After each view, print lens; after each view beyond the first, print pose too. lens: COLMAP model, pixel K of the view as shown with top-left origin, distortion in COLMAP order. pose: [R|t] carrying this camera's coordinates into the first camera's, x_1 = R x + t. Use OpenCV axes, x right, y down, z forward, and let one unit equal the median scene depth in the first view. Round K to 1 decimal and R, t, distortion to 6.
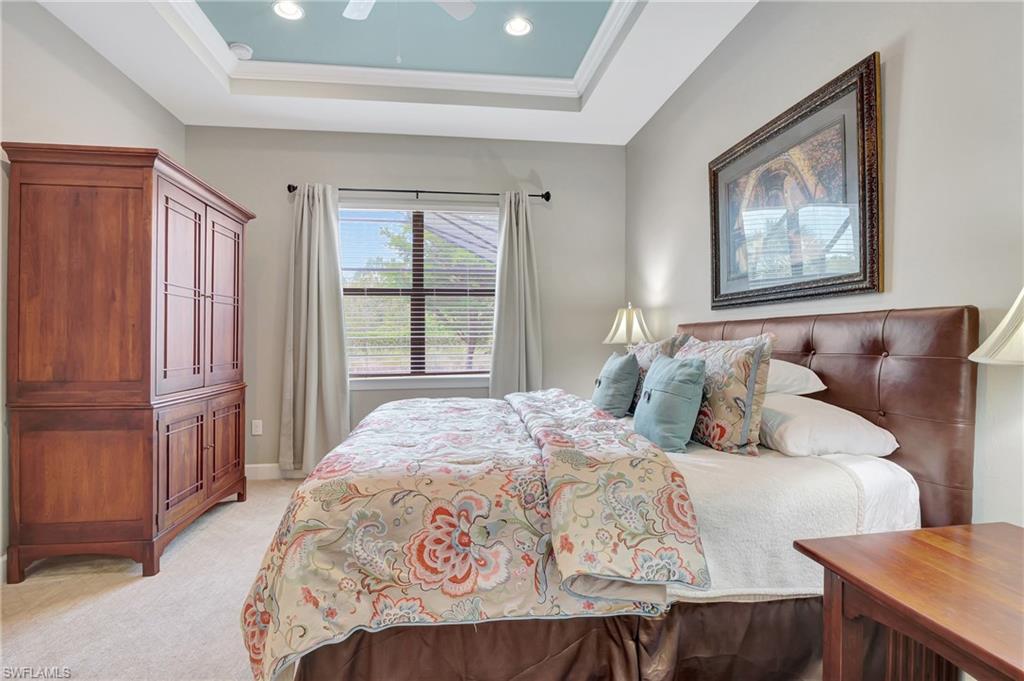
lens RADIAL K [[494.7, 0, 512.2], [0, 494.7, 335.6], [0, 0, 1]] dist [-0.011740, -0.001430]
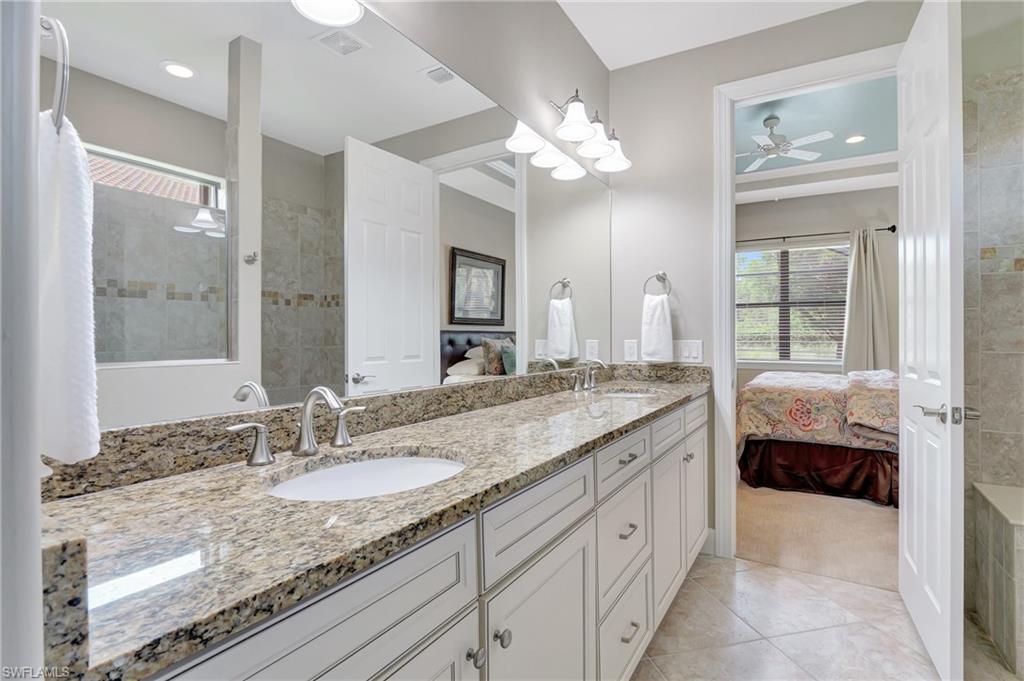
lens RADIAL K [[494.7, 0, 516.0], [0, 494.7, 333.0], [0, 0, 1]] dist [-0.011740, -0.001430]
pose [[0.778284, -0.002634, -0.627906, 0.339210], [0.003416, 0.999994, 0.000040, -0.020360], [0.627903, -0.002176, 0.778289, -2.034276]]
